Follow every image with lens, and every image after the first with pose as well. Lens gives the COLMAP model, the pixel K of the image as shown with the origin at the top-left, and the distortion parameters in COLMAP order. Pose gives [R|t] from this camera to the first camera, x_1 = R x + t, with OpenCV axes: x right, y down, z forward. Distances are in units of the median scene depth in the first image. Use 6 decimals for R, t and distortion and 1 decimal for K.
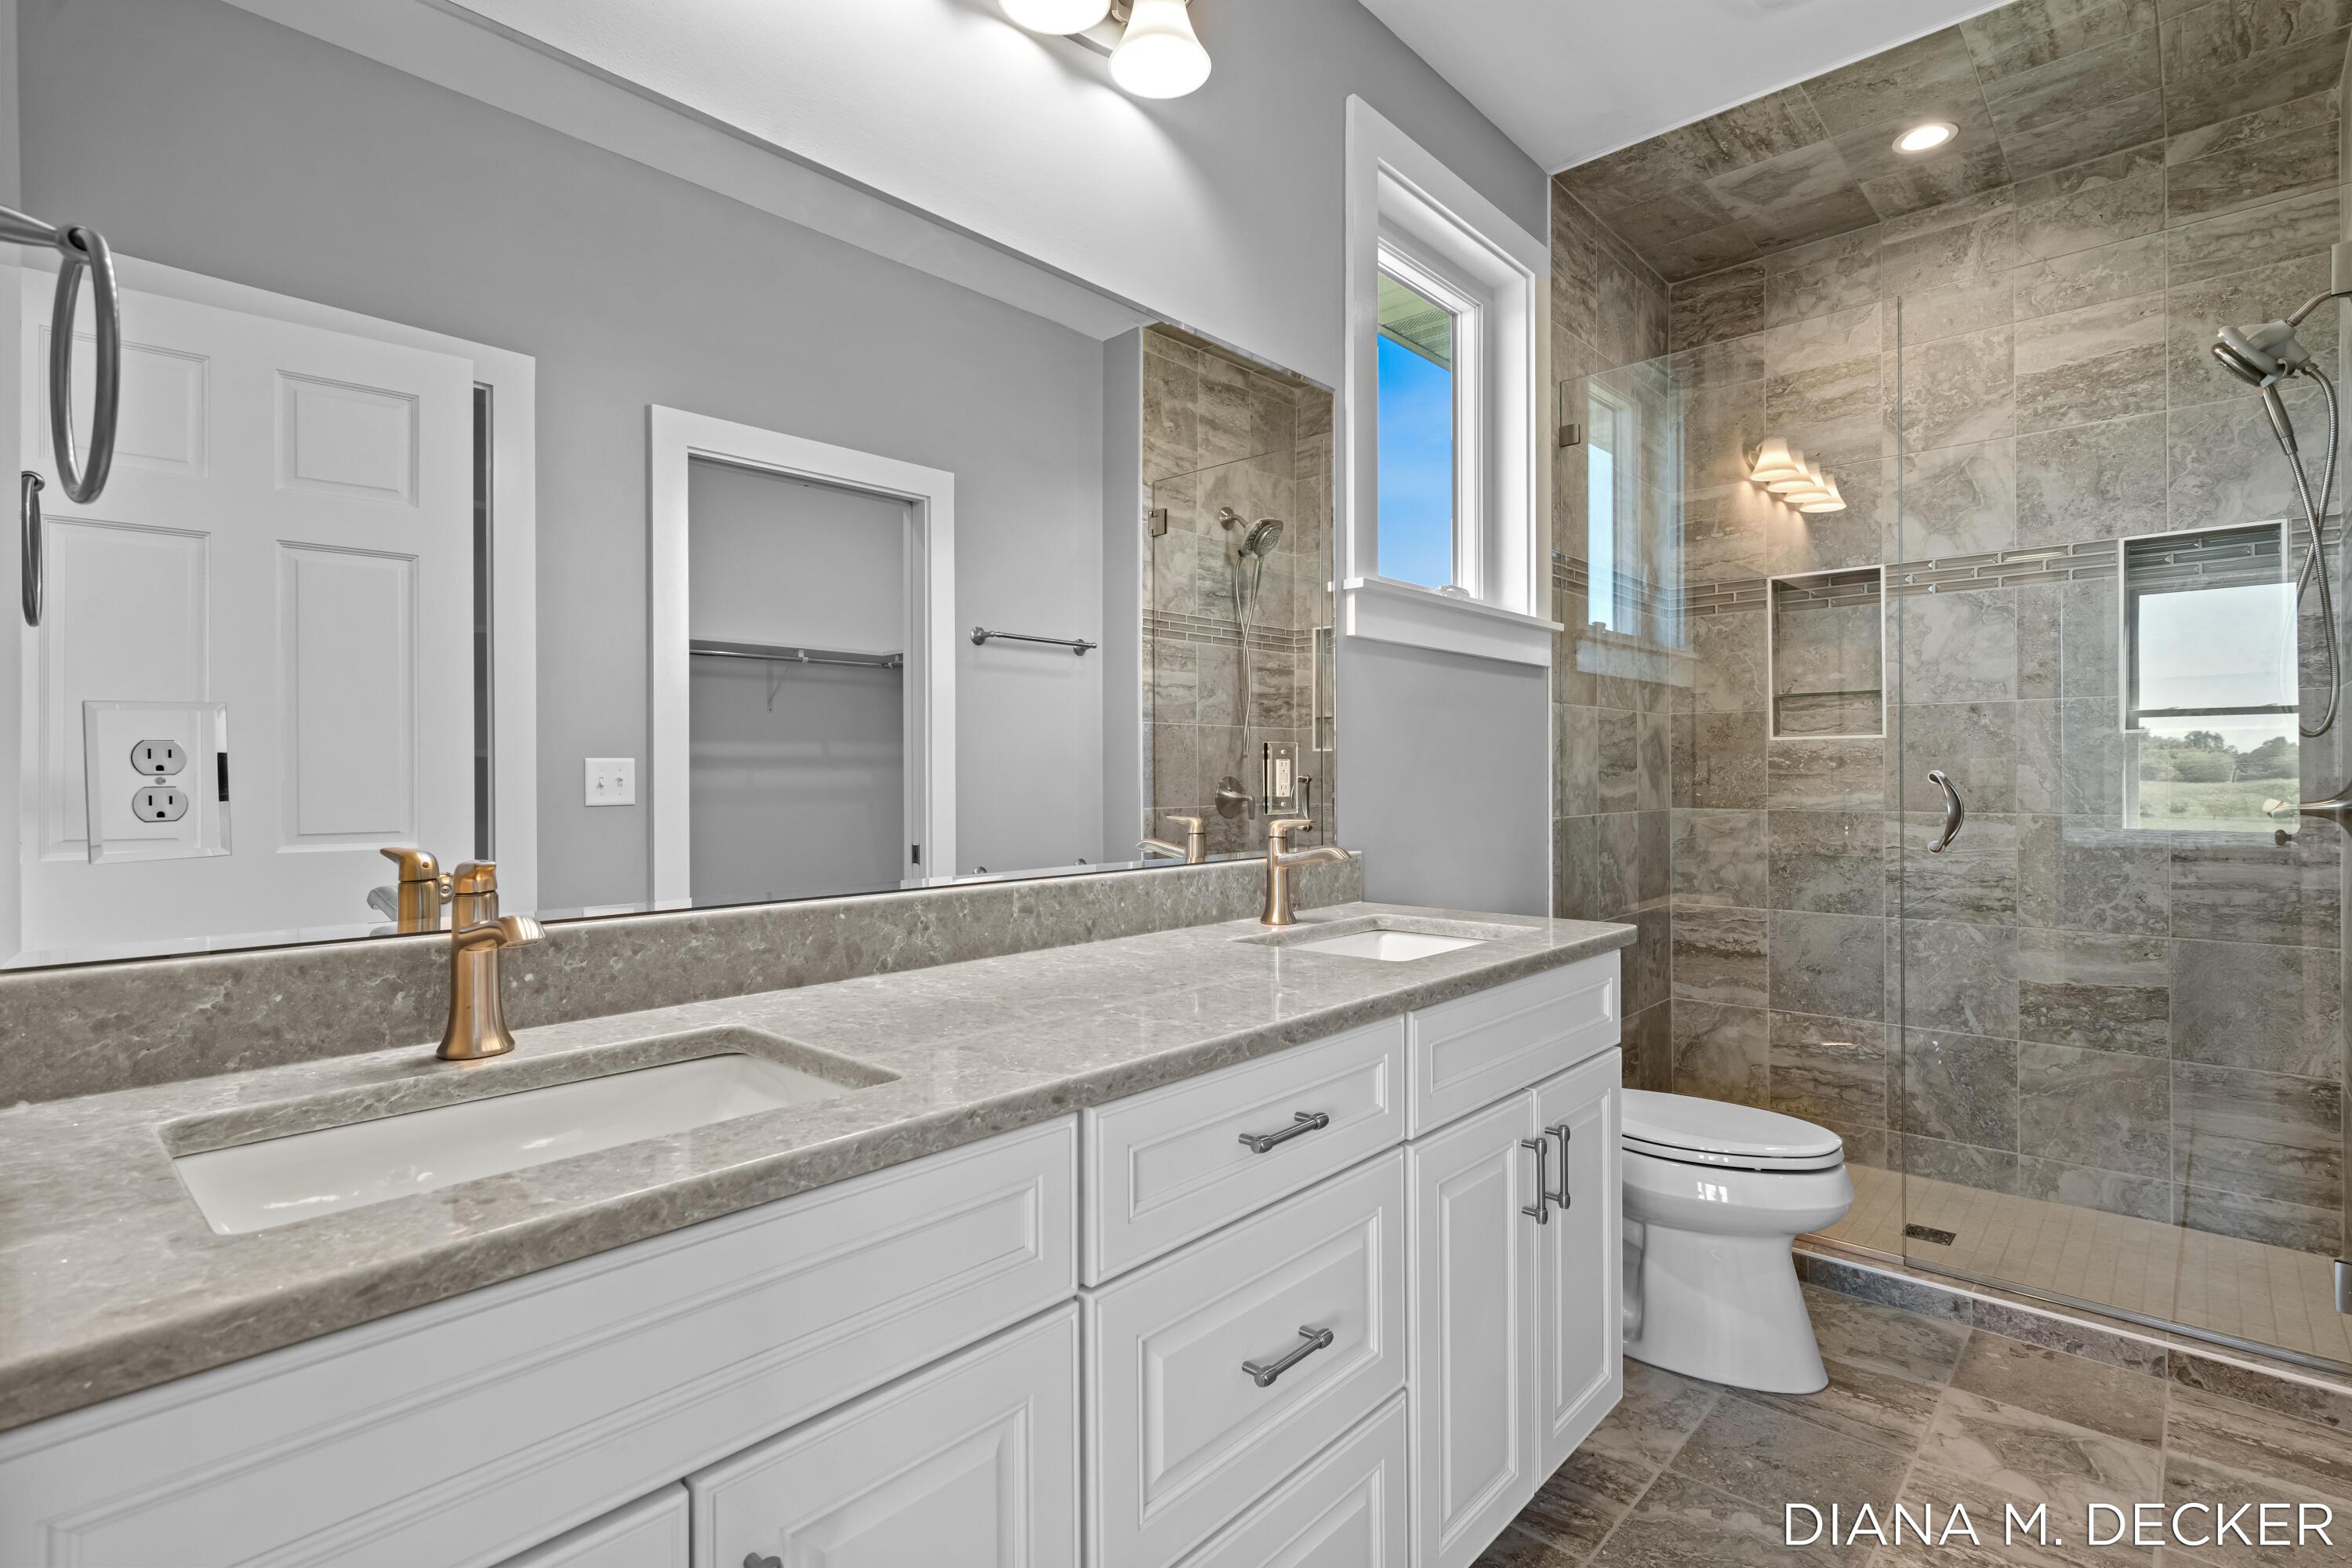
lens RADIAL K [[1134.4, 0, 1171.8], [0, 1134.4, 775.7], [0, 0, 1]] dist [0.006680, 0.001226]
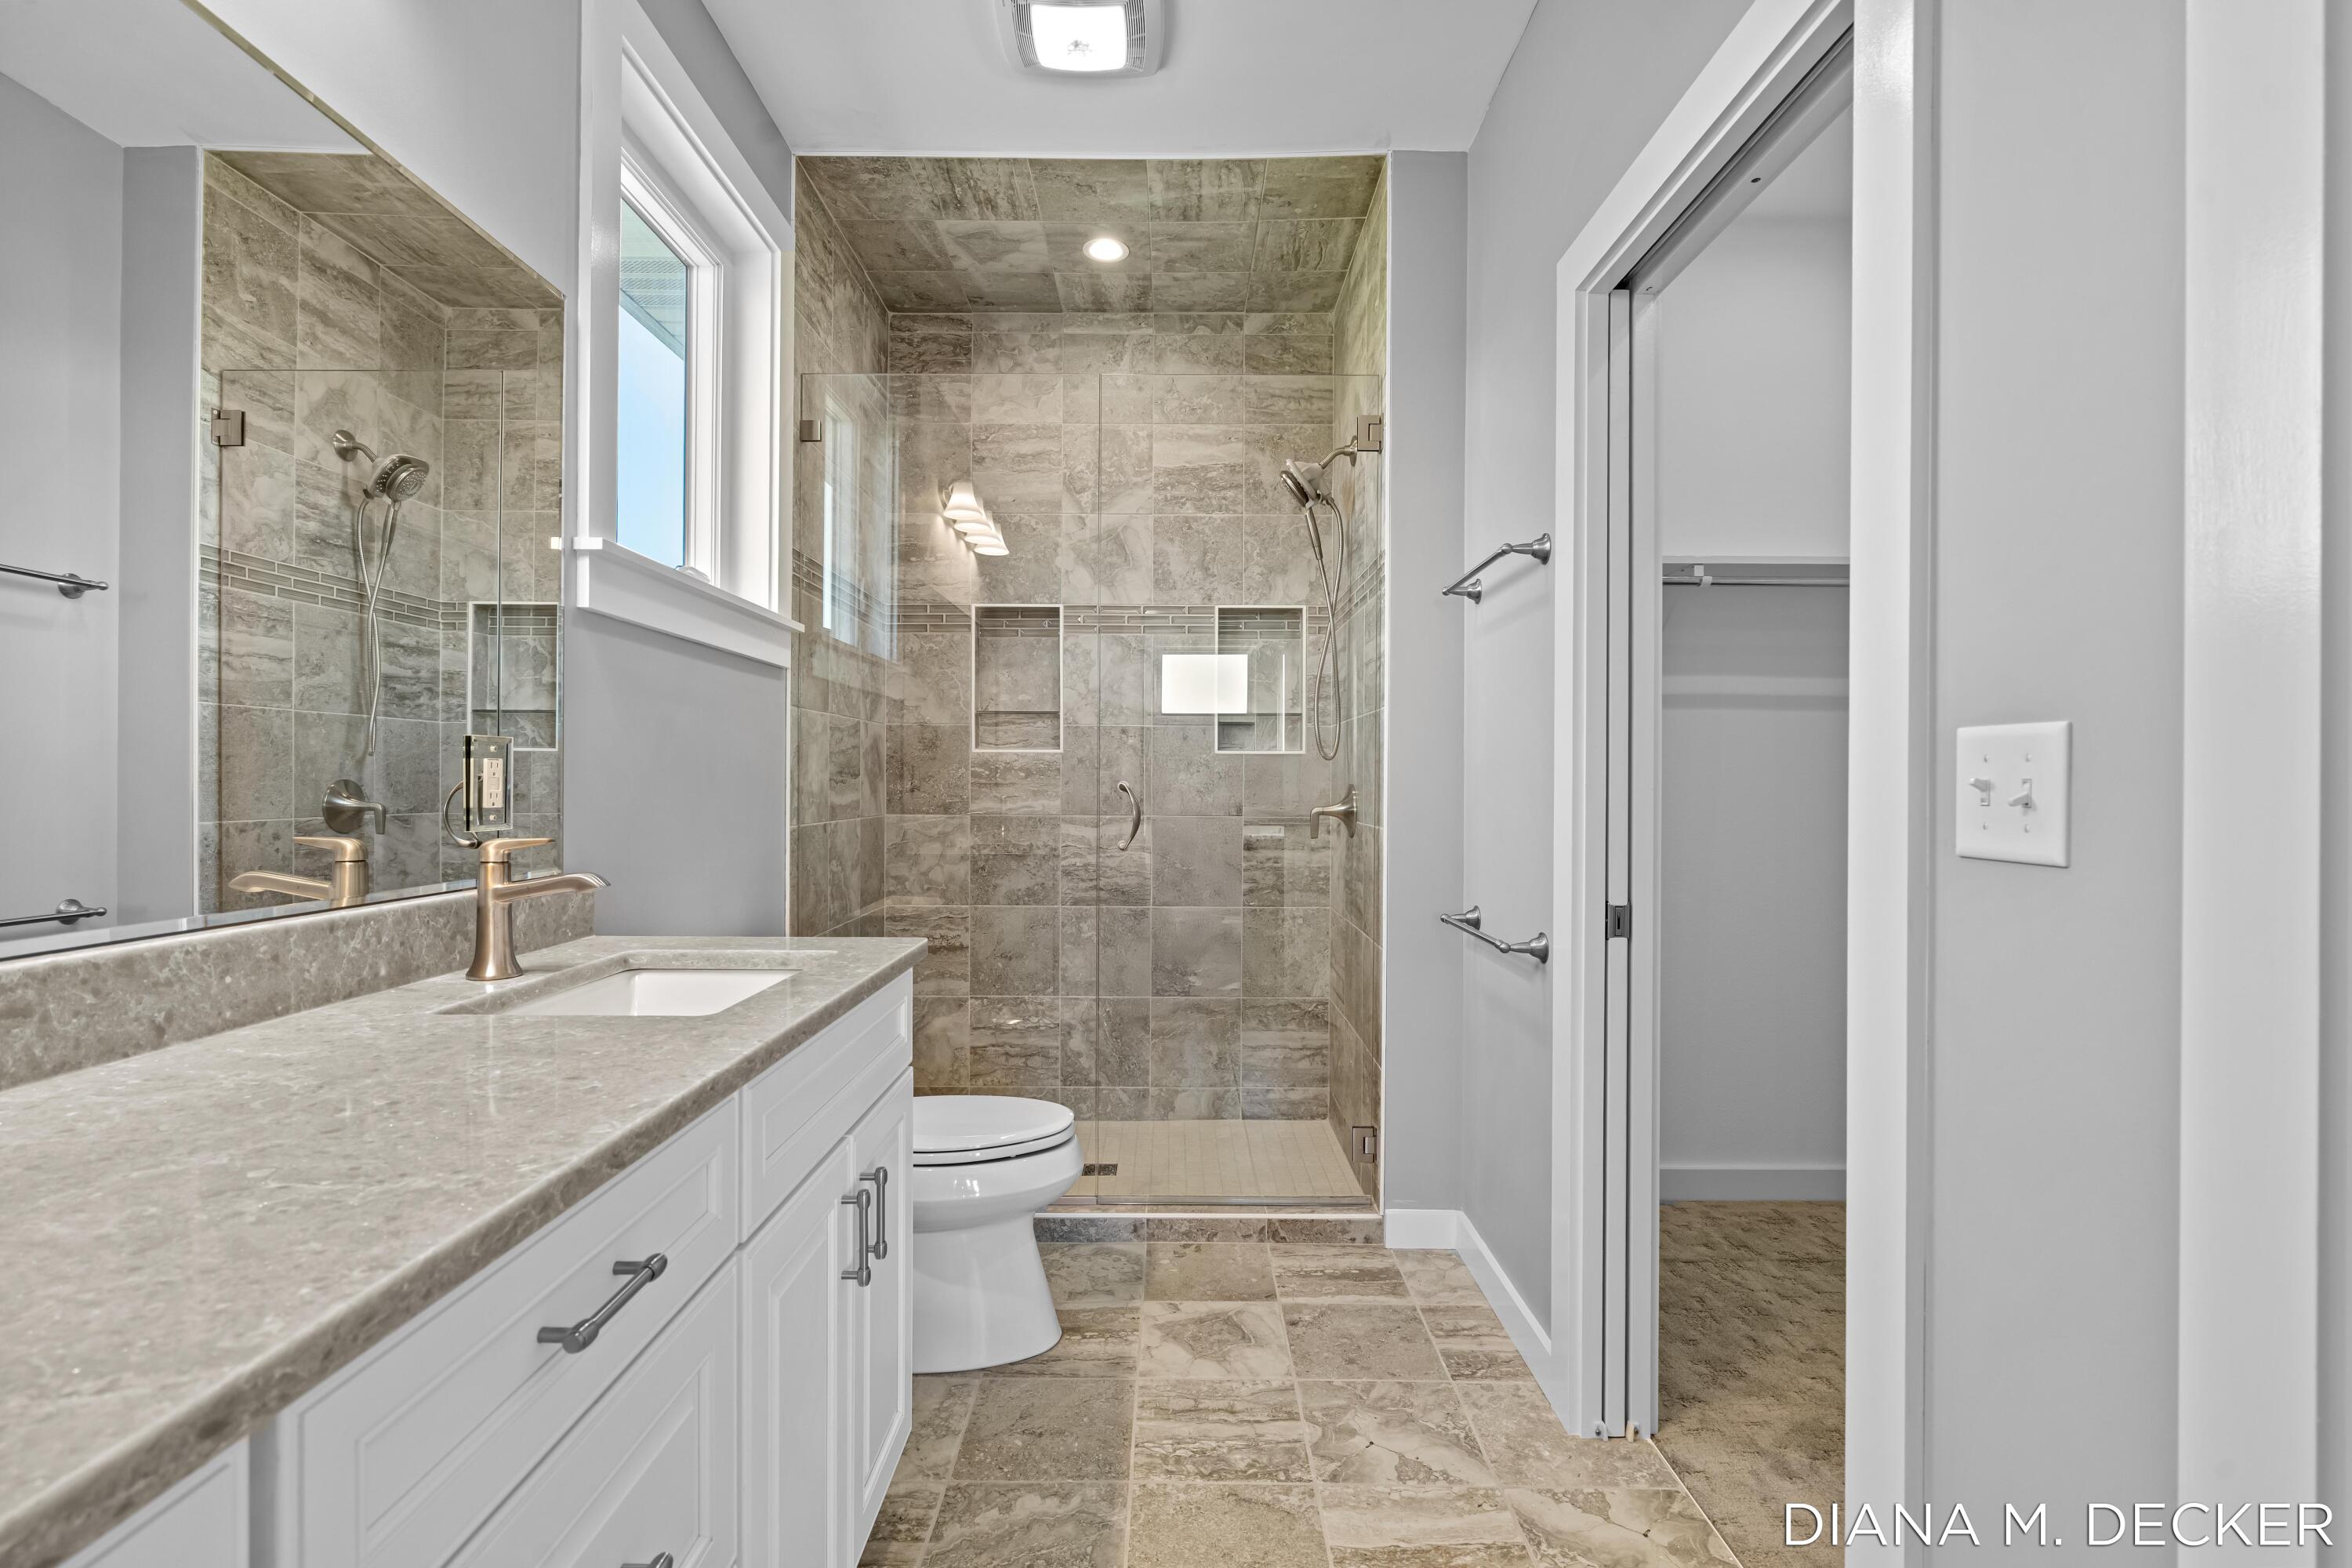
lens RADIAL K [[1069.7, 0, 1179.0], [0, 1069.7, 785.6], [0, 0, 1]] dist [-0.006083, 0.002218]
pose [[0.735260, 0.006395, 0.677755, -0.034938], [-0.008586, 0.999963, -0.000121, -0.000198], [-0.677731, -0.005730, 0.735288, 0.120261]]
